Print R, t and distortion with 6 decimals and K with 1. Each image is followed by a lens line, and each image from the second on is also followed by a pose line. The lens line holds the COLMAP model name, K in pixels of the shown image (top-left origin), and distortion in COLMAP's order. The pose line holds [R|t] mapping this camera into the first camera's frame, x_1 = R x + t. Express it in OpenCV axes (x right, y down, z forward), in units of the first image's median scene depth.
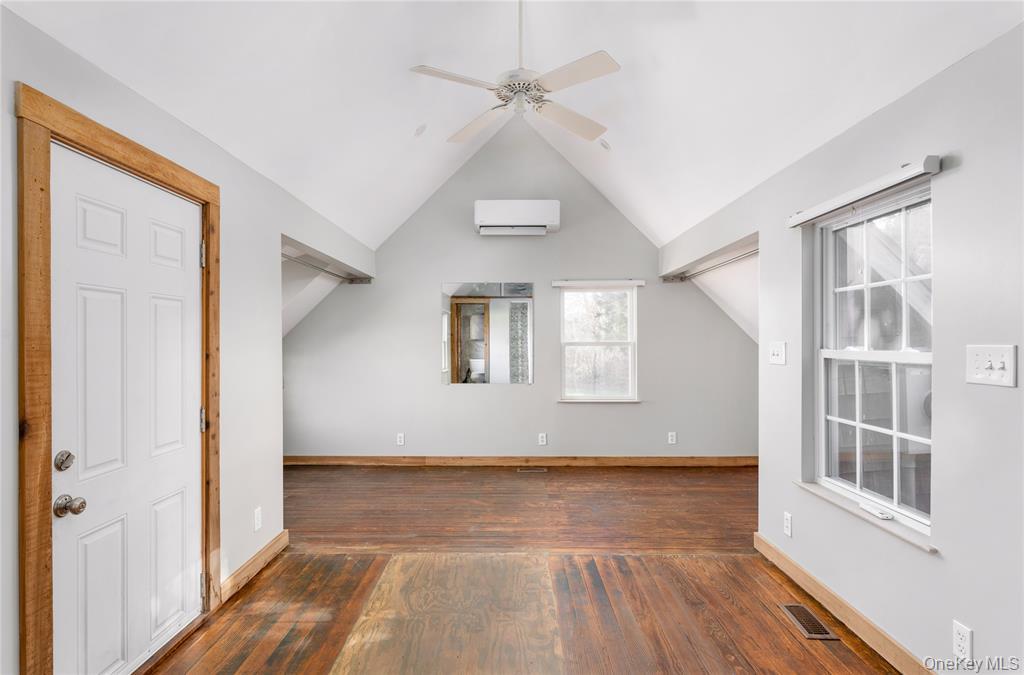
lens RADIAL K [[542.5, 0, 512.0], [0, 542.5, 337.5], [0, 0, 1]] dist [0.002087, 0.000232]
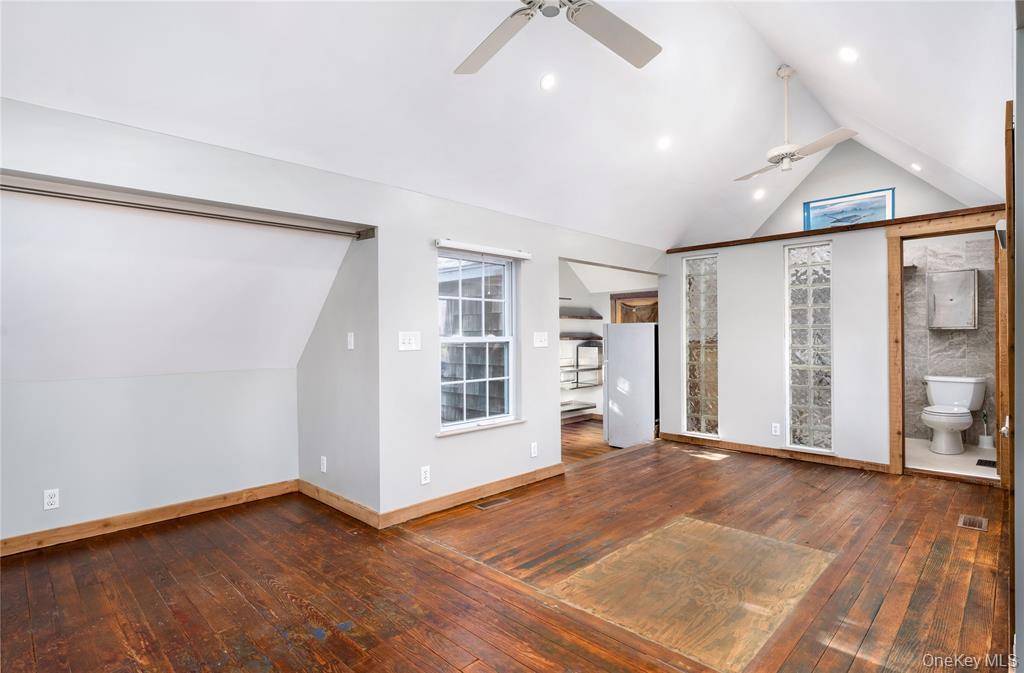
lens RADIAL K [[505.6, 0, 512.0], [0, 505.6, 336.5], [0, 0, 1]] dist [-0.000462, -0.000148]
pose [[-0.710723, 0.009609, 0.703406, -0.537928], [0.007925, 0.999953, -0.005652, 0.030273], [-0.703427, 0.001557, -0.710766, 1.928709]]
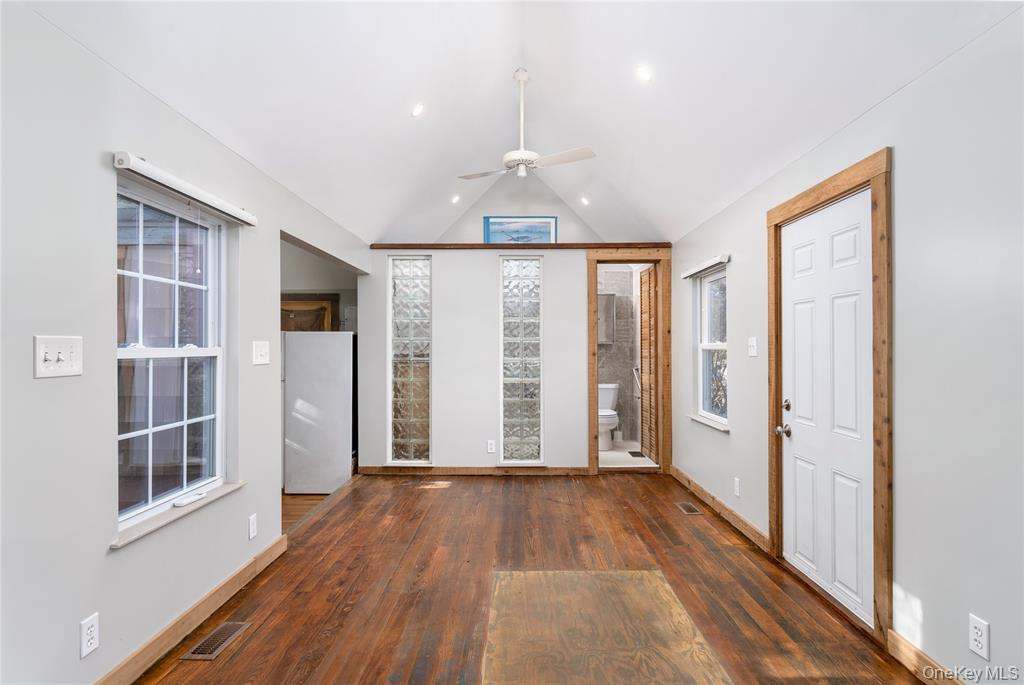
lens RADIAL K [[542.8, 0, 512.0], [0, 542.8, 342.5], [0, 0, 1]] dist [-0.002069, -0.000503]
pose [[-0.999891, 0.006332, 0.013321, 0.024408], [0.006161, 0.999899, -0.012814, 0.028185], [-0.013401, -0.012731, -0.999829, 1.825279]]
